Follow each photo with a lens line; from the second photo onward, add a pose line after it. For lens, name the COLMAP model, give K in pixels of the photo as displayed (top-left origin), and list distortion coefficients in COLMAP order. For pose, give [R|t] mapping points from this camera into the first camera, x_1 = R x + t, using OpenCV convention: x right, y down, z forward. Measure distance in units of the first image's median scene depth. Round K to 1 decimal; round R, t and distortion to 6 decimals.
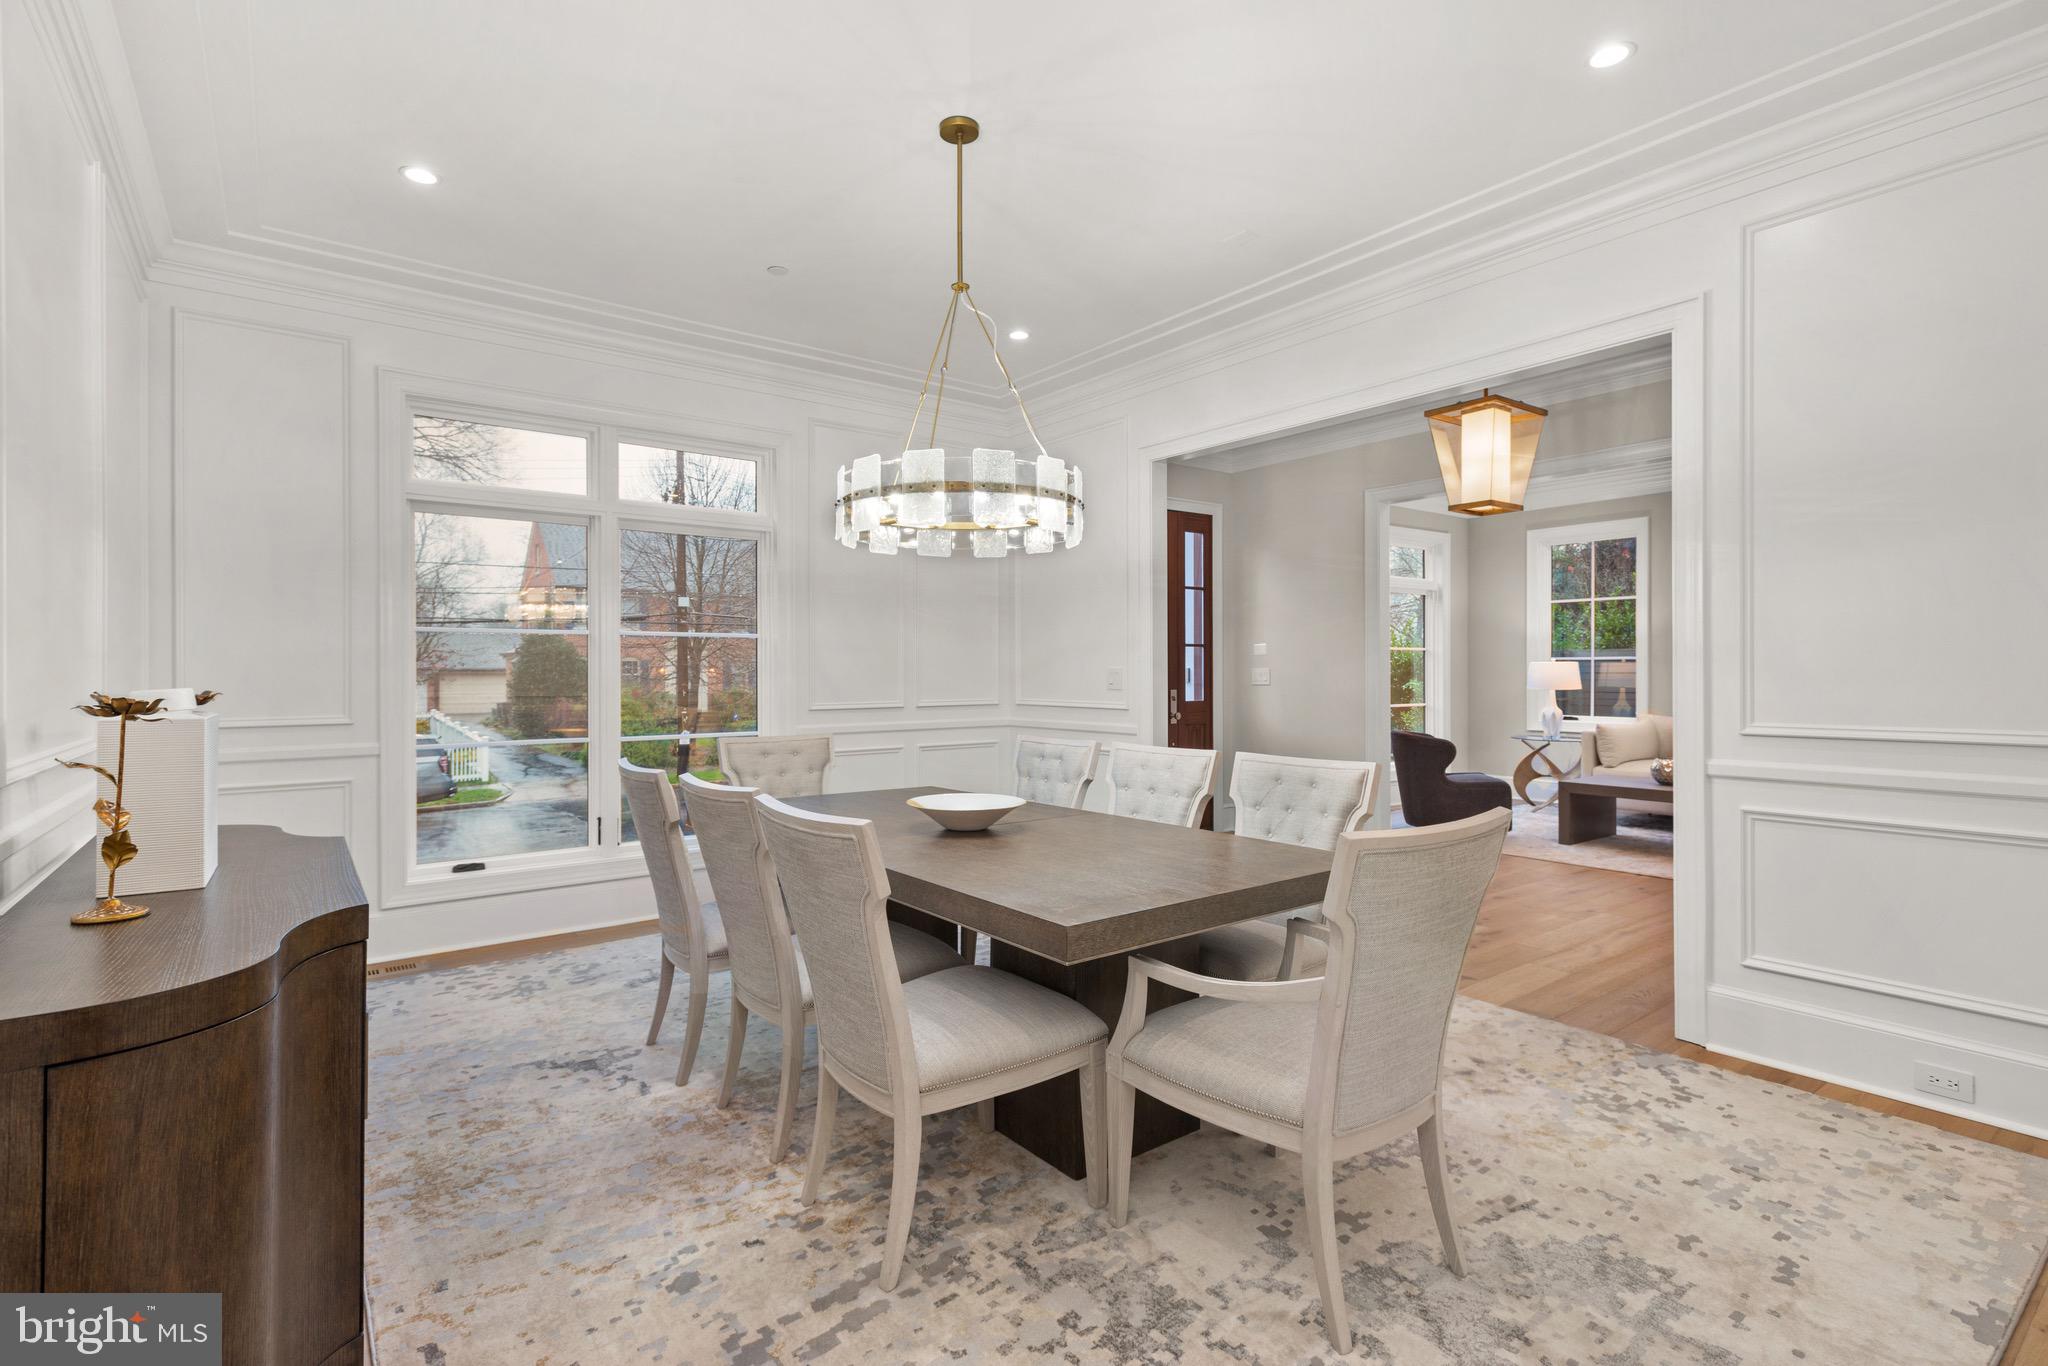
lens RADIAL K [[970.0, 0, 1028.6], [0, 970.0, 675.7], [0, 0, 1]] dist [0.017034, -0.001850]
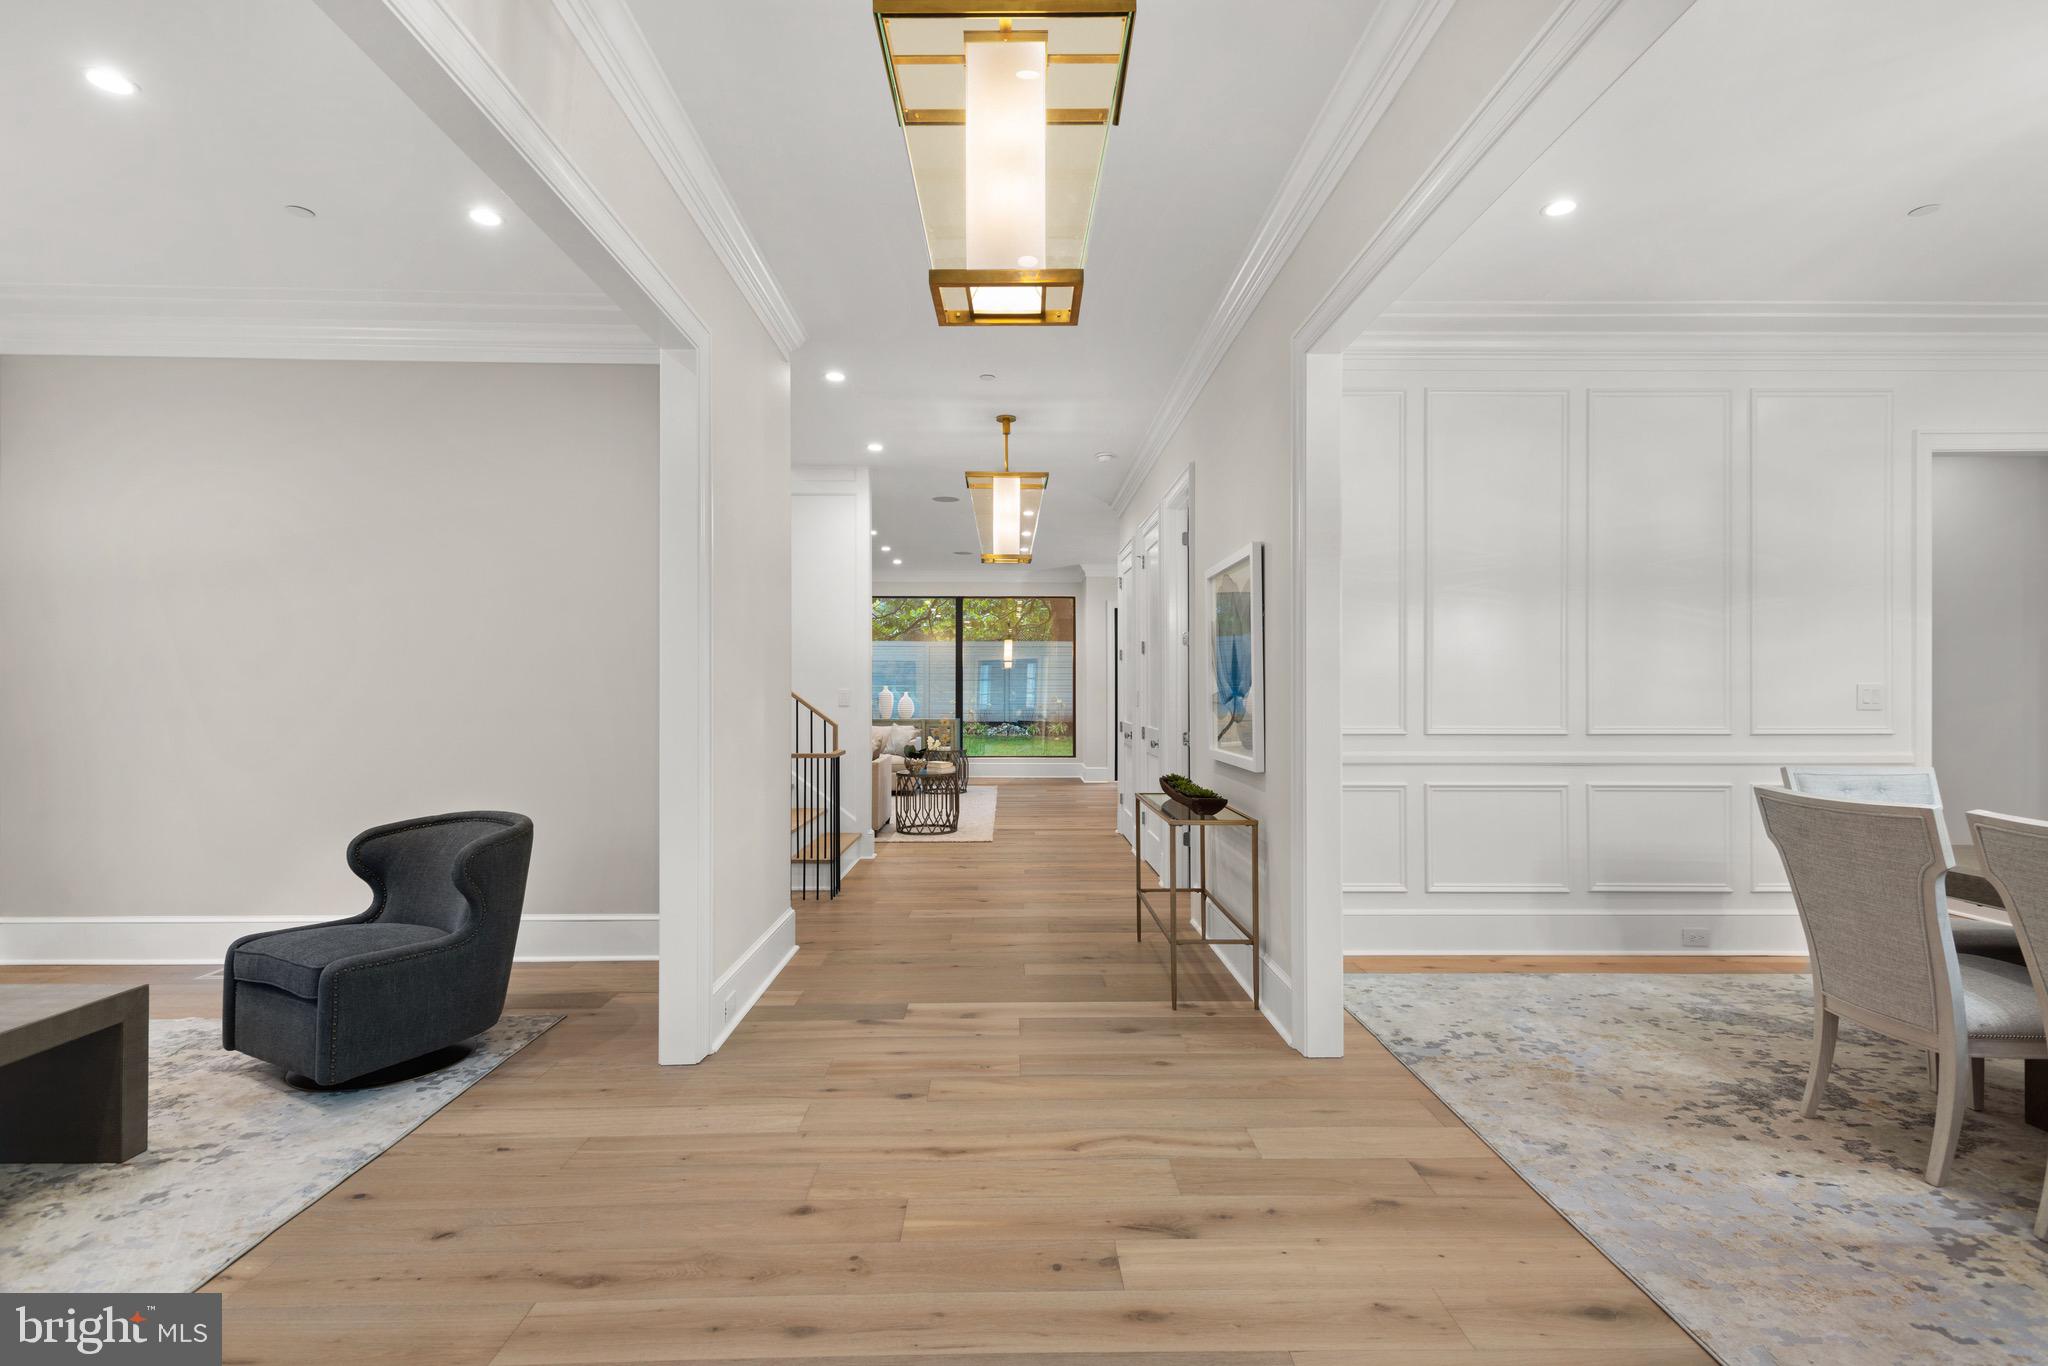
lens RADIAL K [[959.7, 0, 1023.3], [0, 959.7, 694.6], [0, 0, 1]] dist [0.020977, -0.007586]
pose [[-0.803278, -0.000347, 0.595605, 0.129669], [0.004280, 0.999971, 0.006355, -0.003859], [-0.595589, 0.007654, -0.803253, 0.769219]]
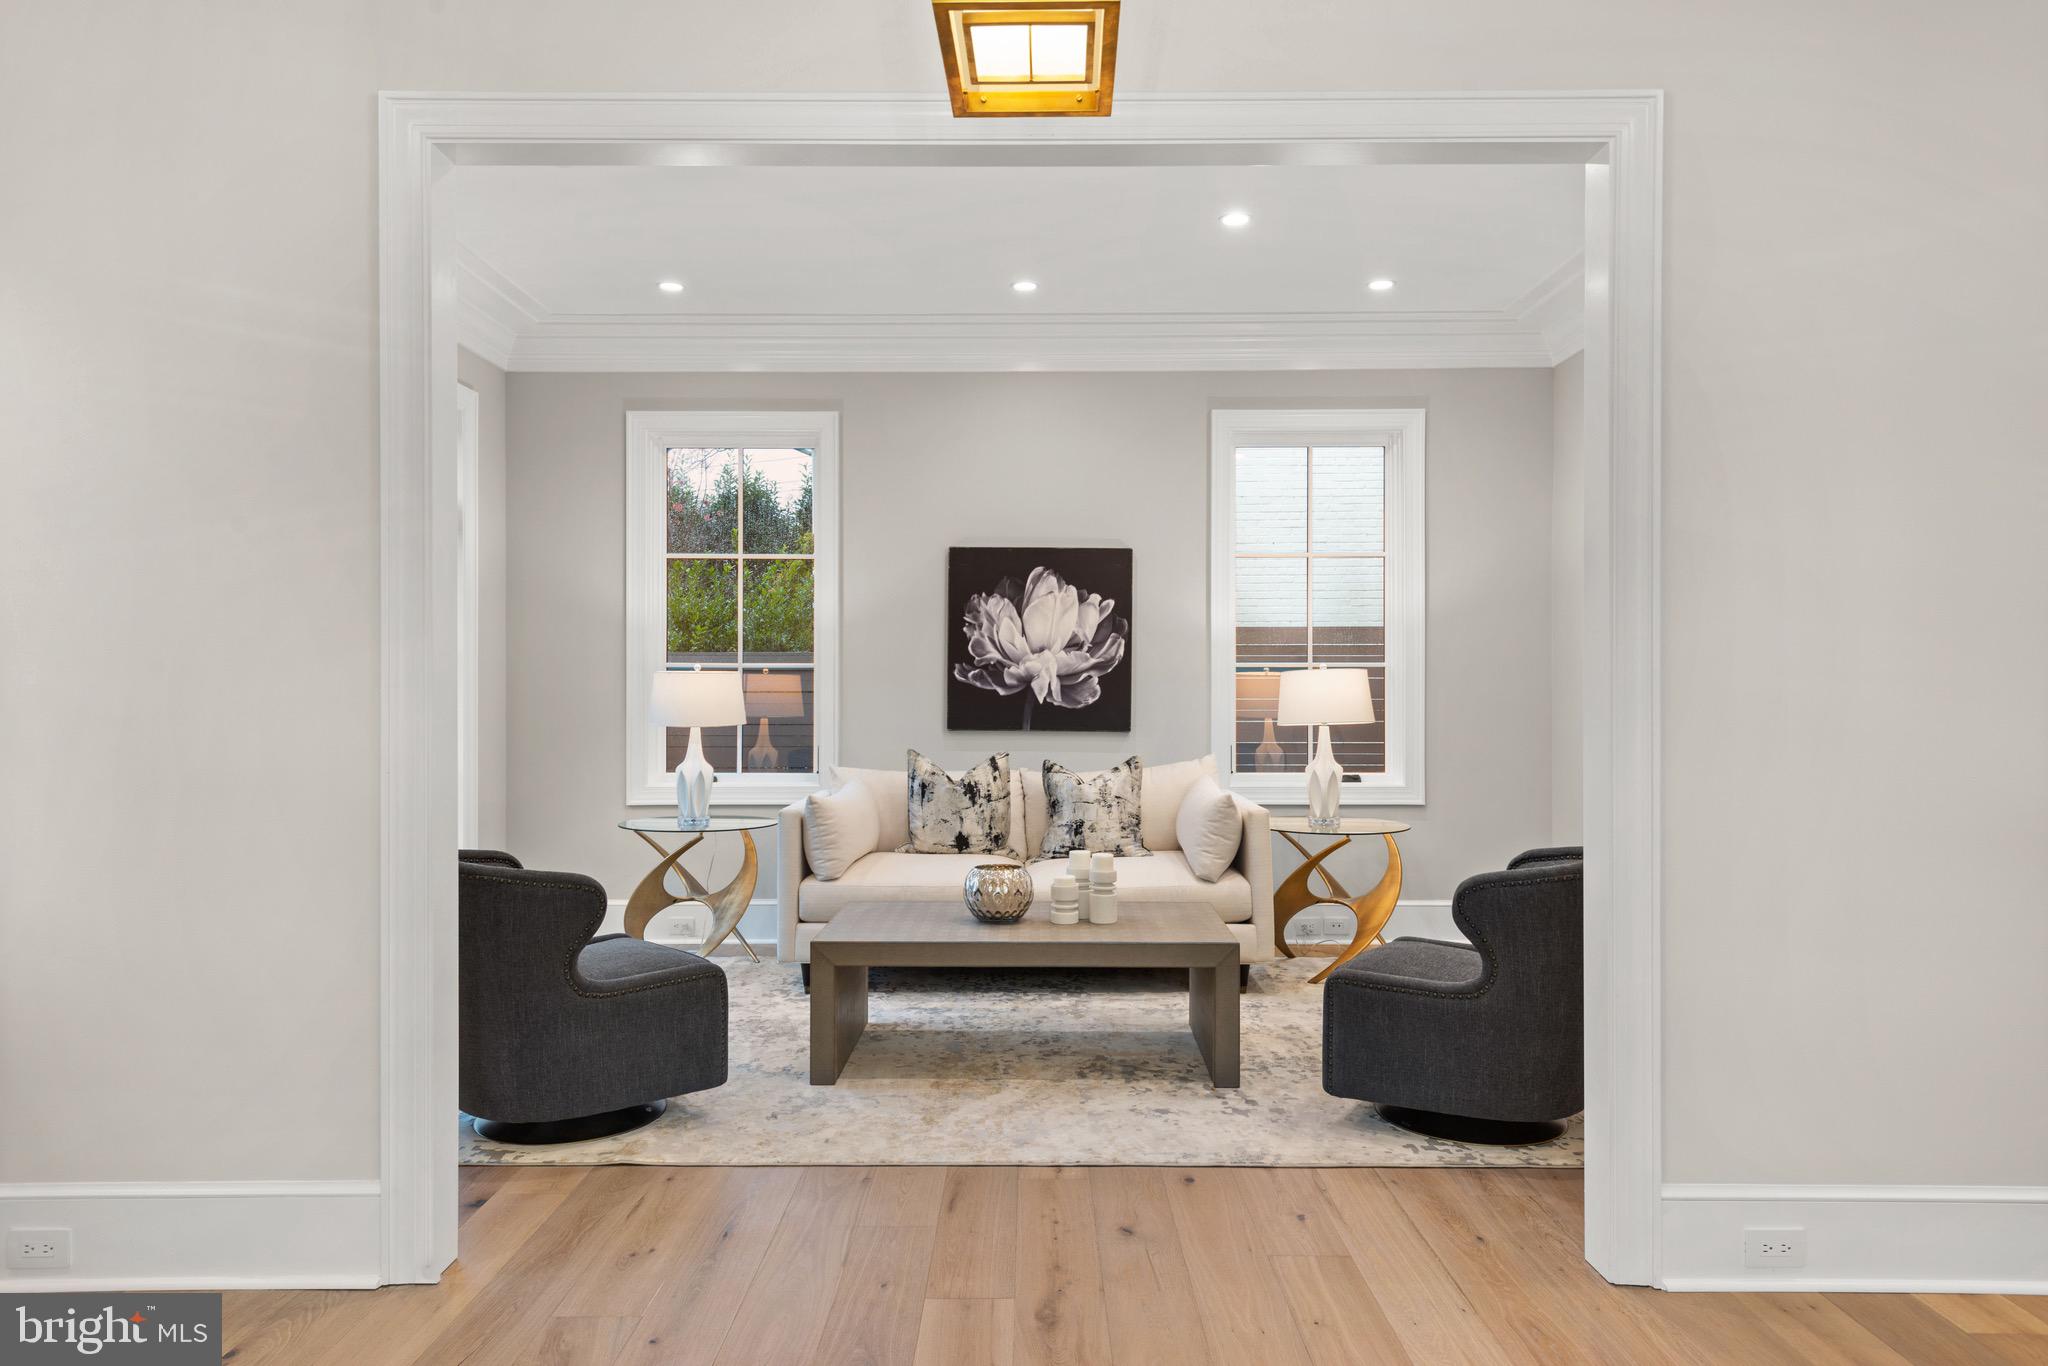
lens RADIAL K [[1287.1, 0, 1027.3], [0, 1287.1, 692.2], [0, 0, 1]] dist [0.003375, 0.000519]
pose [[0.615348, 0.000166, 0.788256, 0.121561], [0.002150, 0.999996, -0.001889, -0.001335], [-0.788253, 0.002857, 0.615345, 0.461633]]
